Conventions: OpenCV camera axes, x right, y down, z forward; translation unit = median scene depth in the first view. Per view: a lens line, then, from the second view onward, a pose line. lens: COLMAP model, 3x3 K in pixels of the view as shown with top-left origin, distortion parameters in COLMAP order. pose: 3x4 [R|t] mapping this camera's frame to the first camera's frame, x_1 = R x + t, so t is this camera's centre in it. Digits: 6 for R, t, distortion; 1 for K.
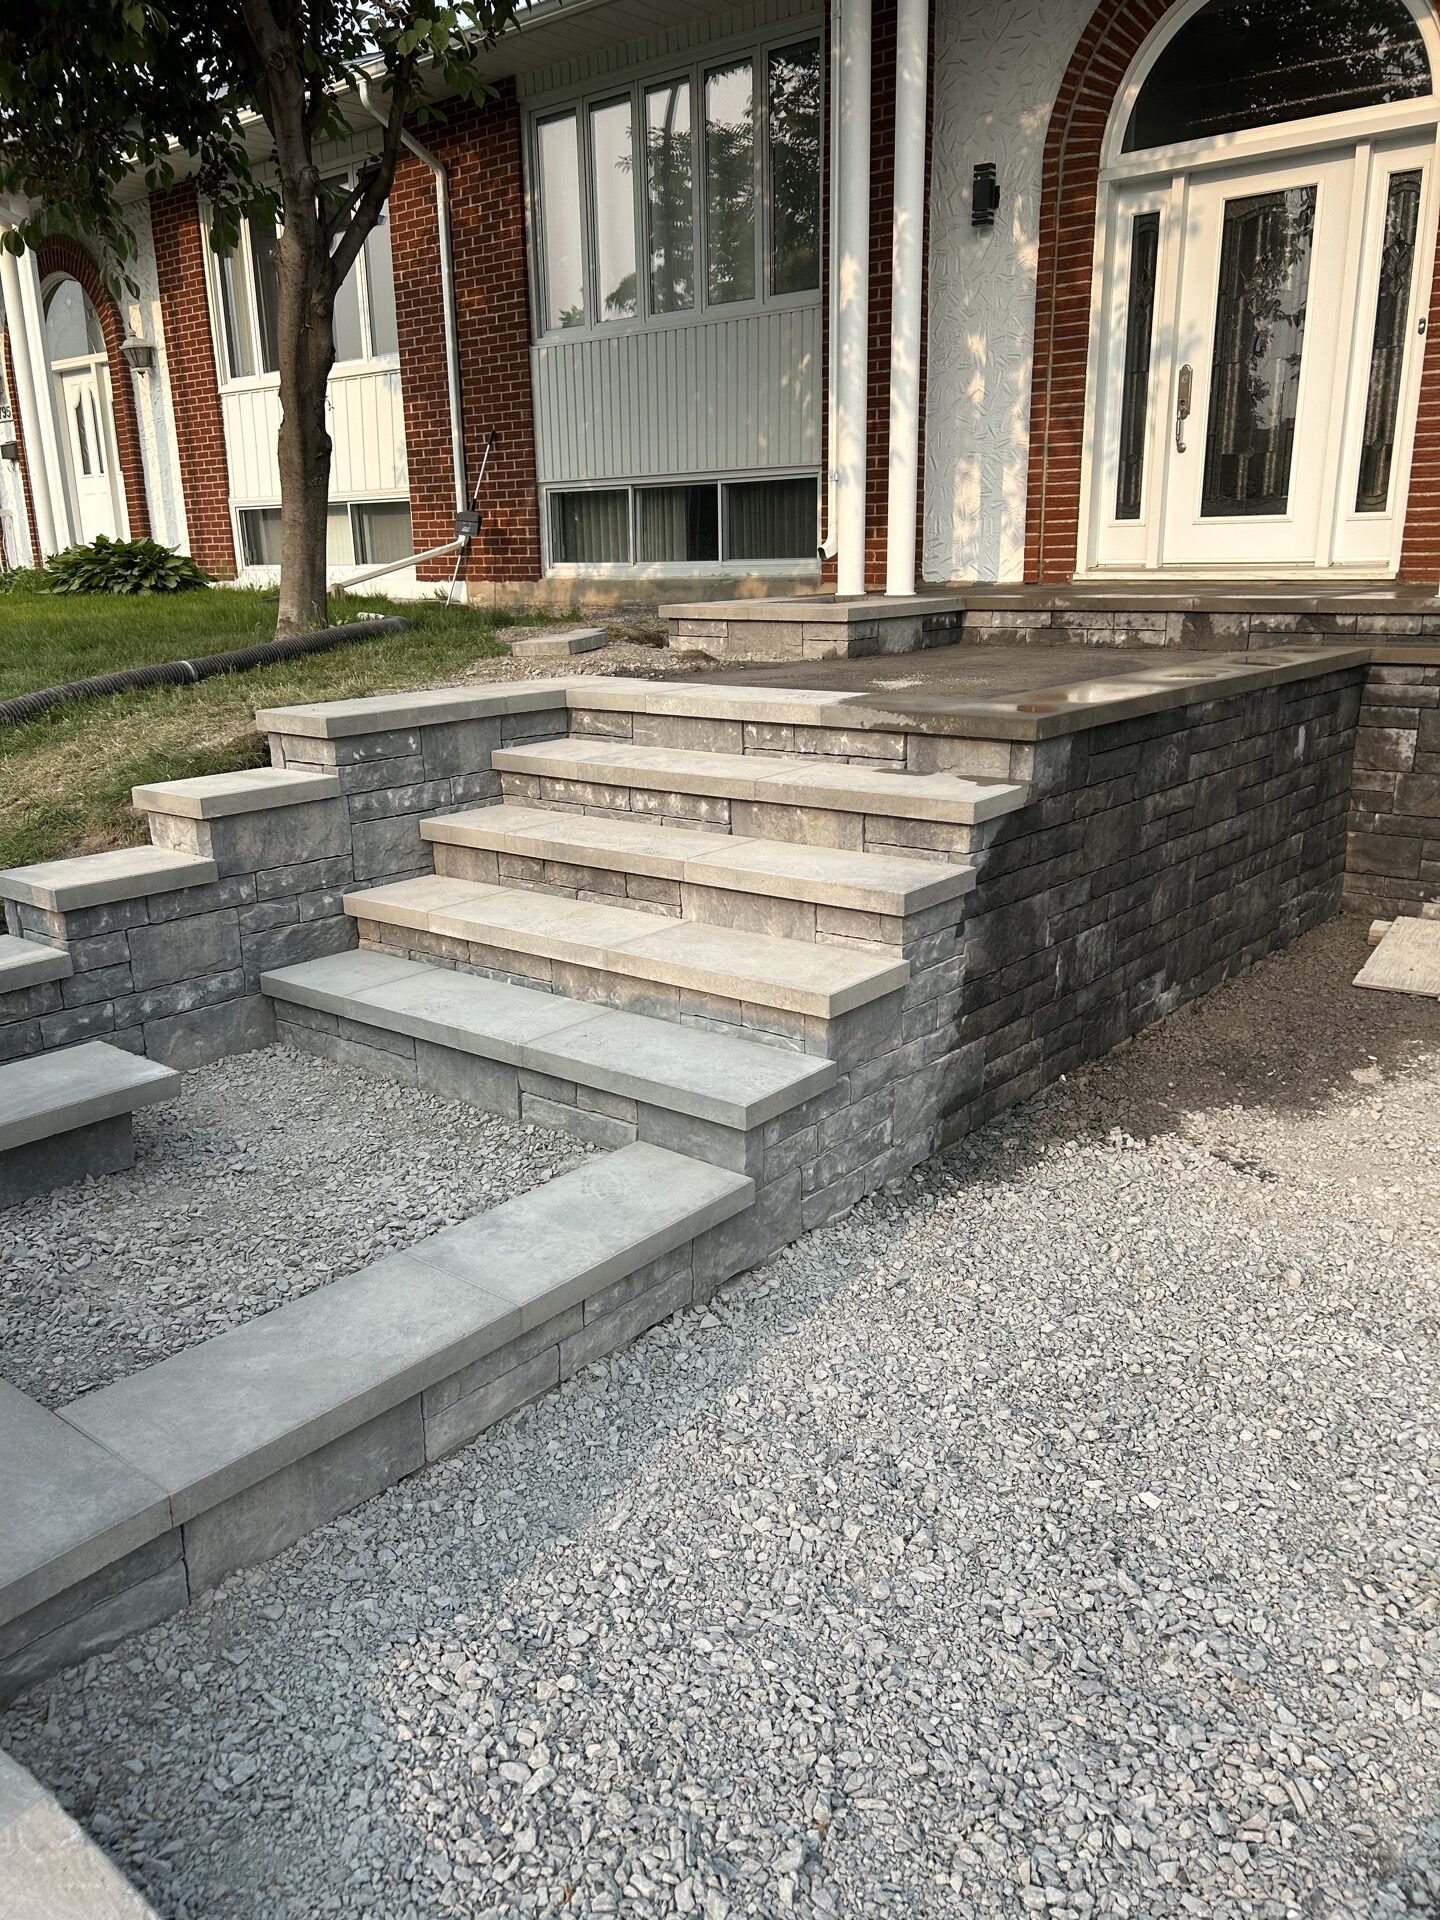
lens RADIAL K [[1441.3, 0, 726.5], [0, 1441.3, 980.9], [0, 0, 1]] dist [0.012456, 0.006643]
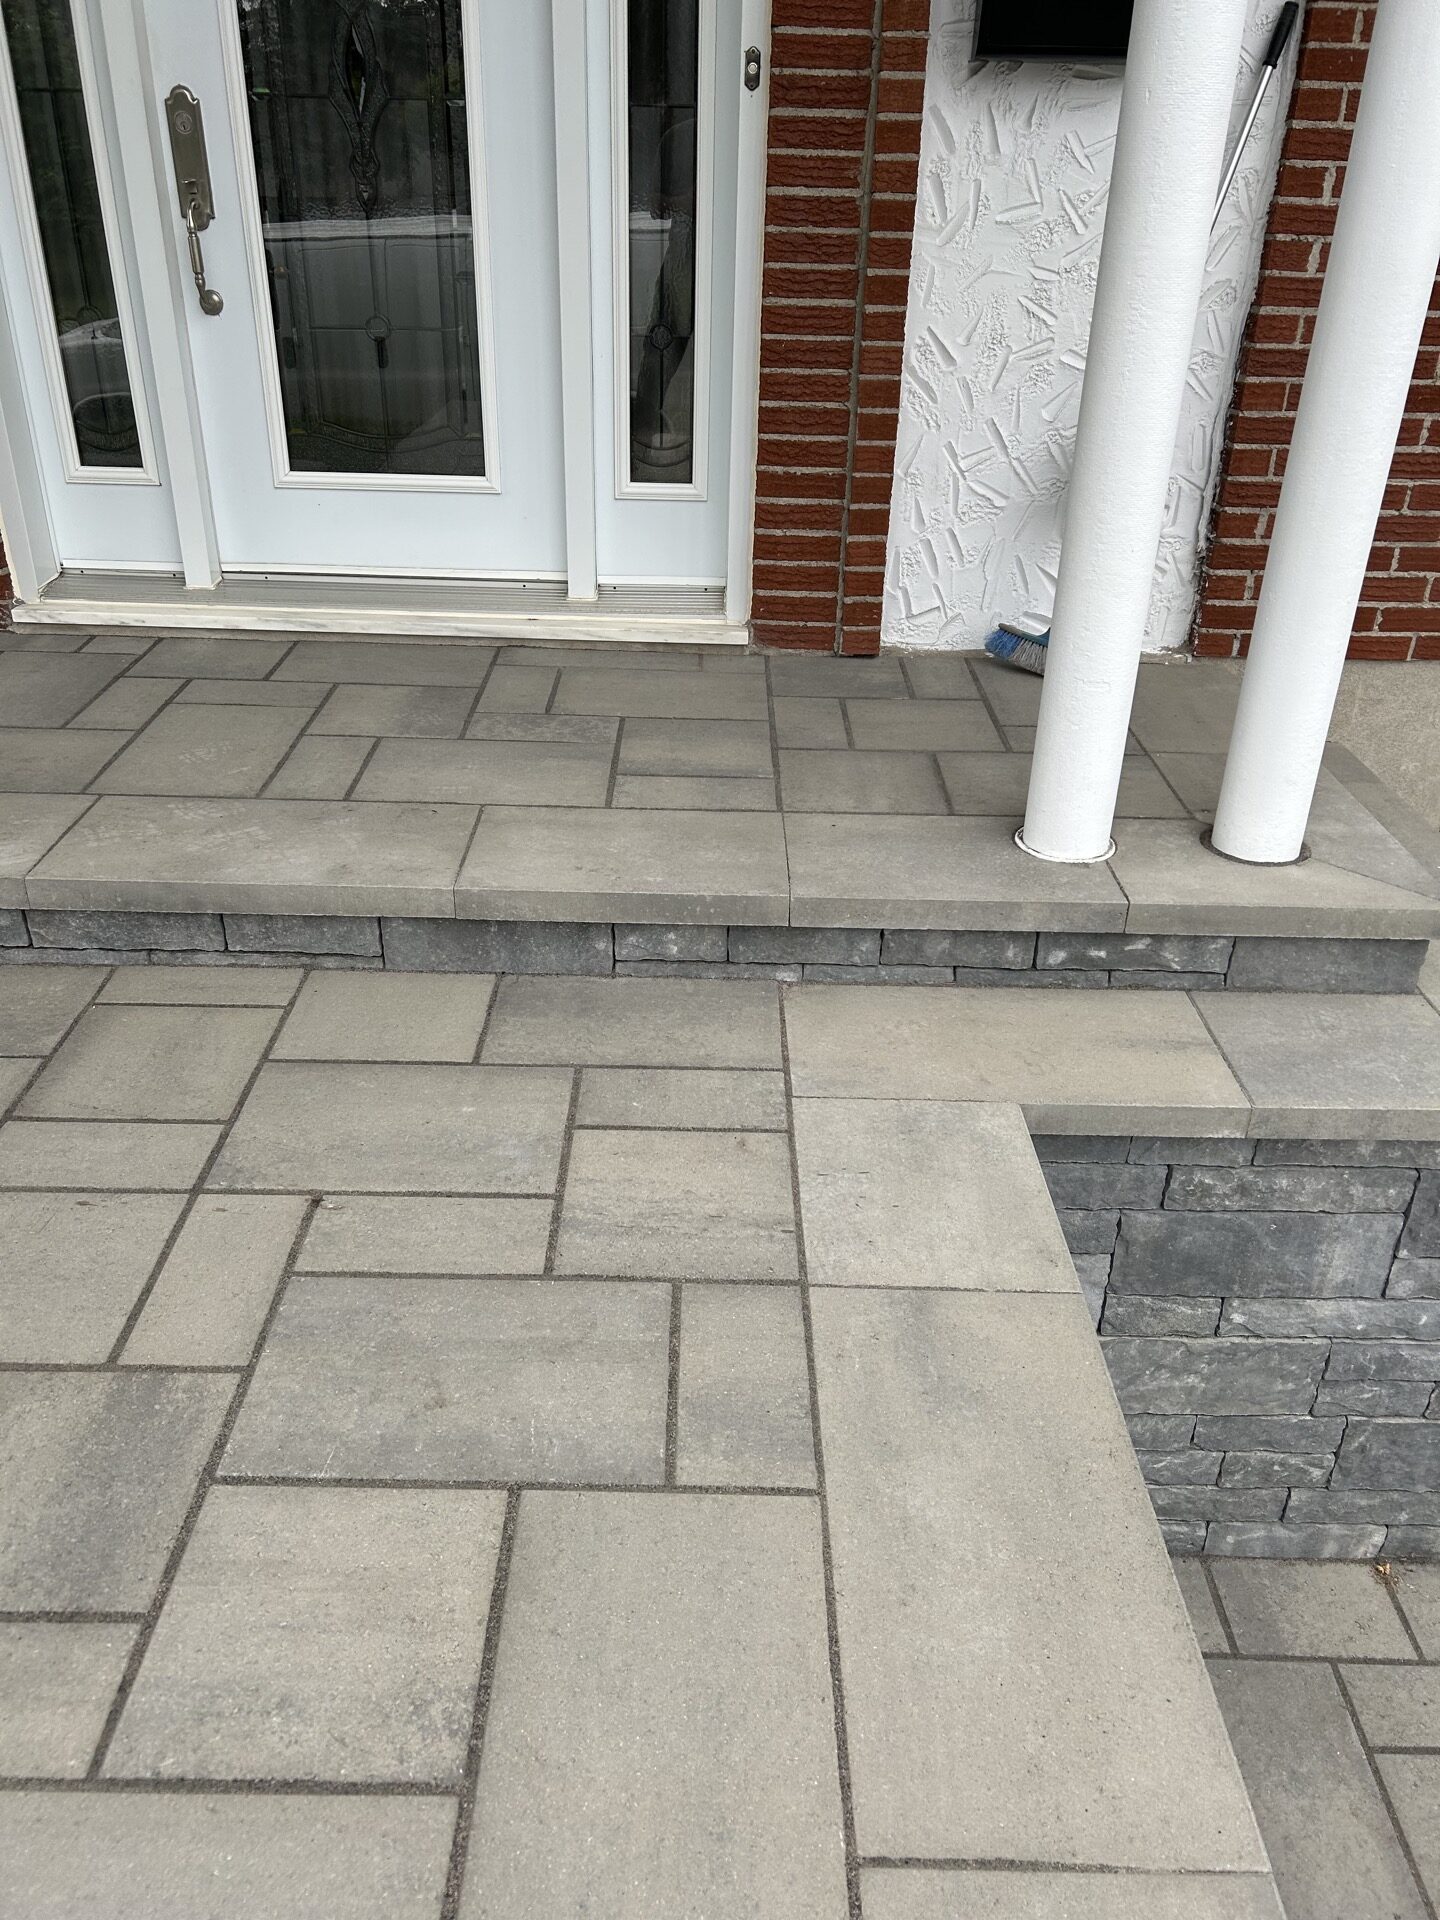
lens RADIAL K [[1436.2, 0, 720.7], [0, 1436.2, 958.5], [0, 0, 1]] dist [0.041598, -0.048063]
pose [[0.771796, -0.269326, 0.576016, 0.134289], [0.144483, 0.956454, 0.253616, -0.264476], [-0.619238, -0.112515, 0.777100, 0.549666]]
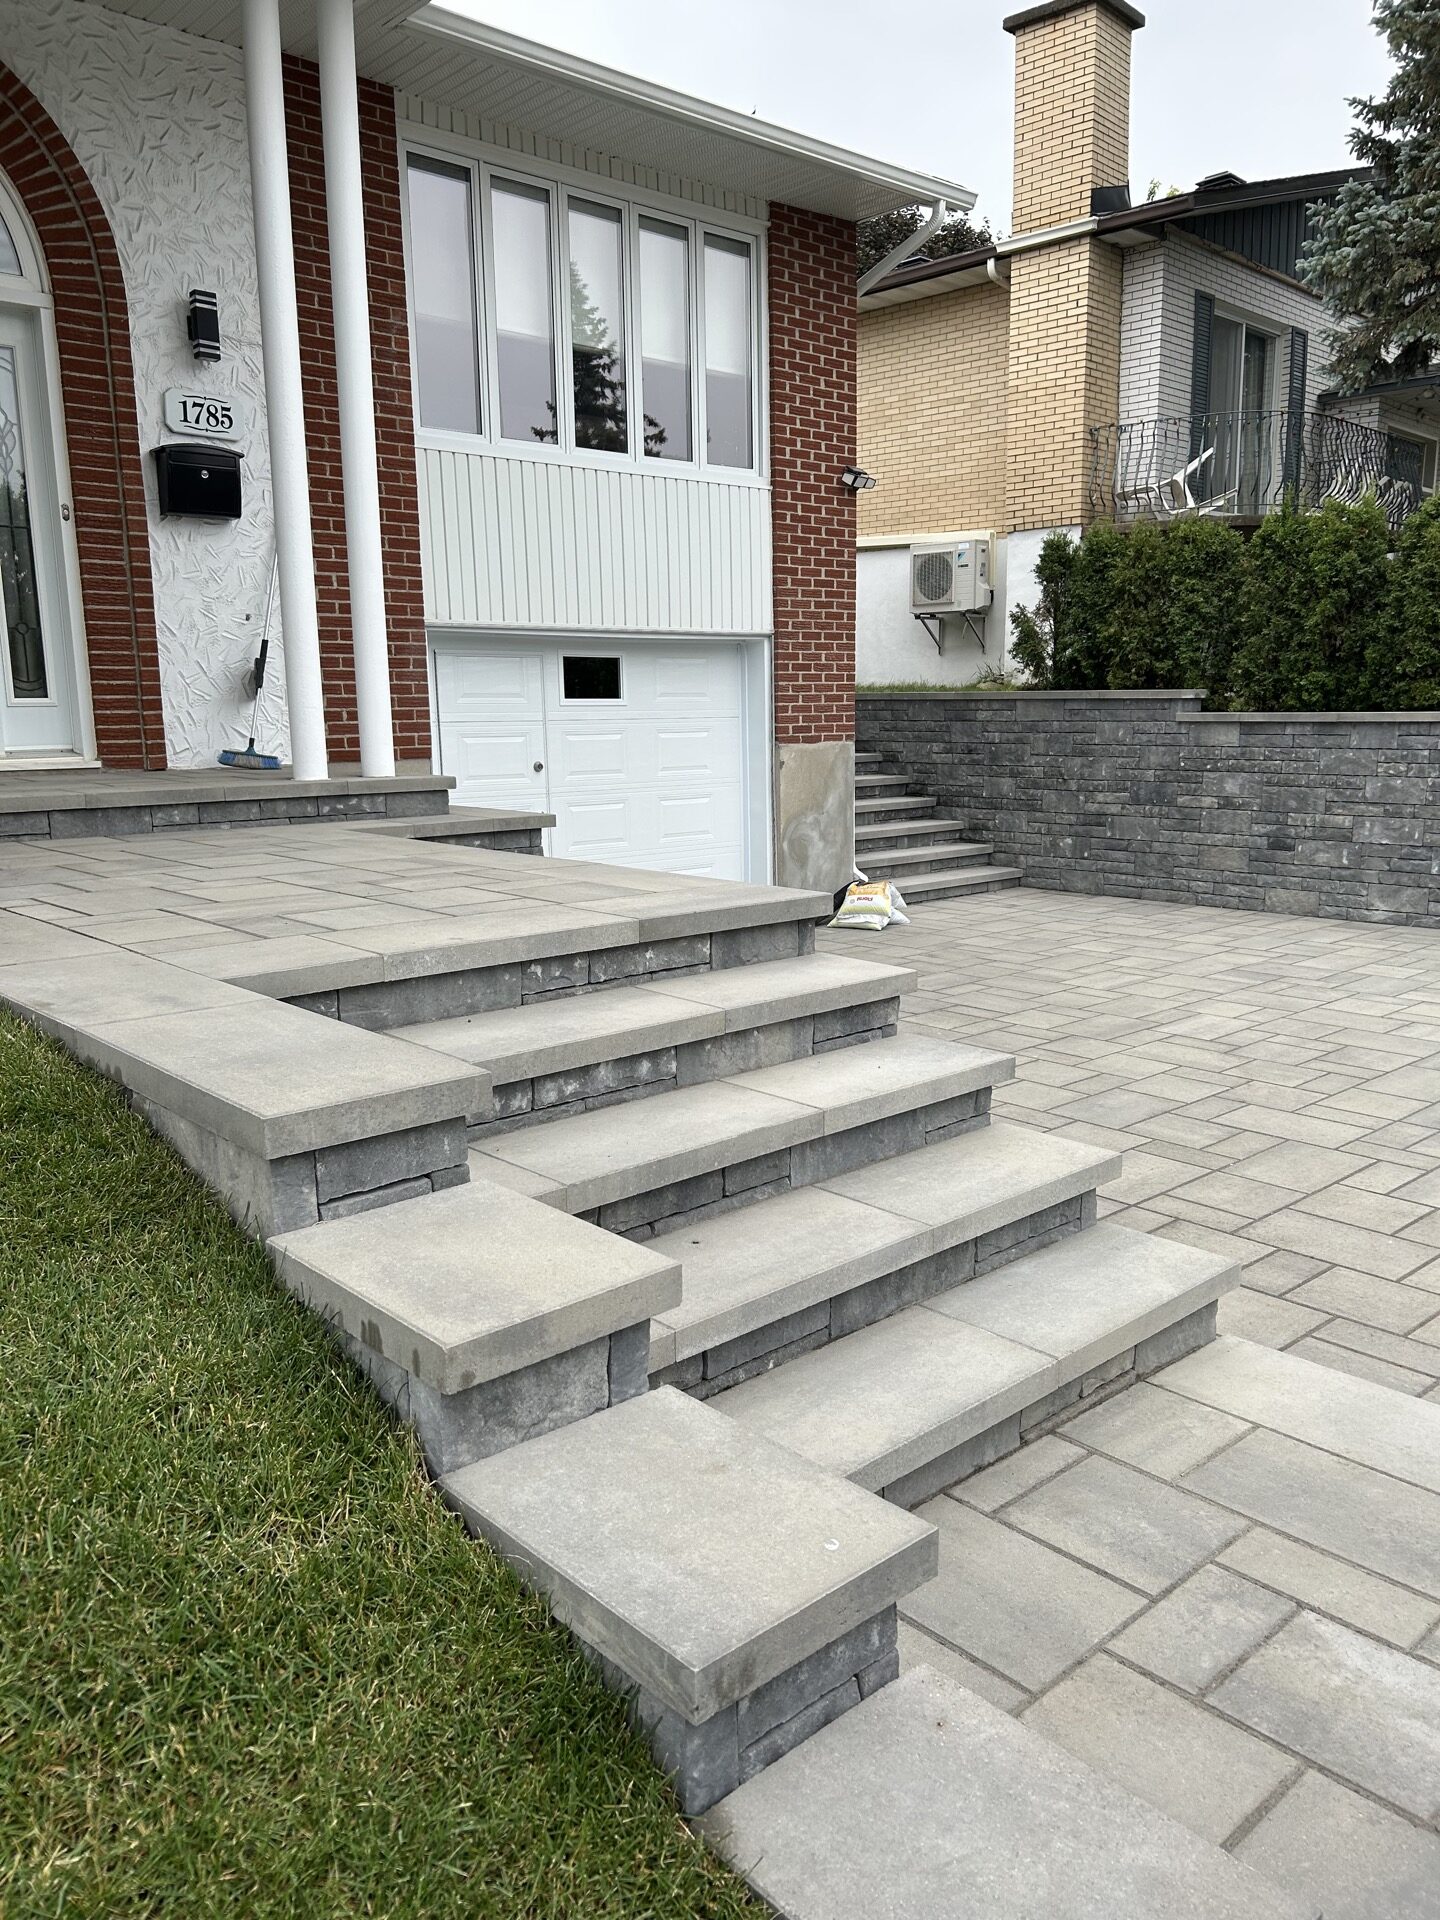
lens RADIAL K [[1437.8, 0, 722.7], [0, 1437.8, 983.1], [0, 0, 1]] dist [0.029715, -0.039780]
pose [[0.152946, -0.172650, 0.973036, -0.375537], [0.289376, 0.949287, 0.122950, -0.124424], [-0.944918, 0.262768, 0.195150, 0.409367]]
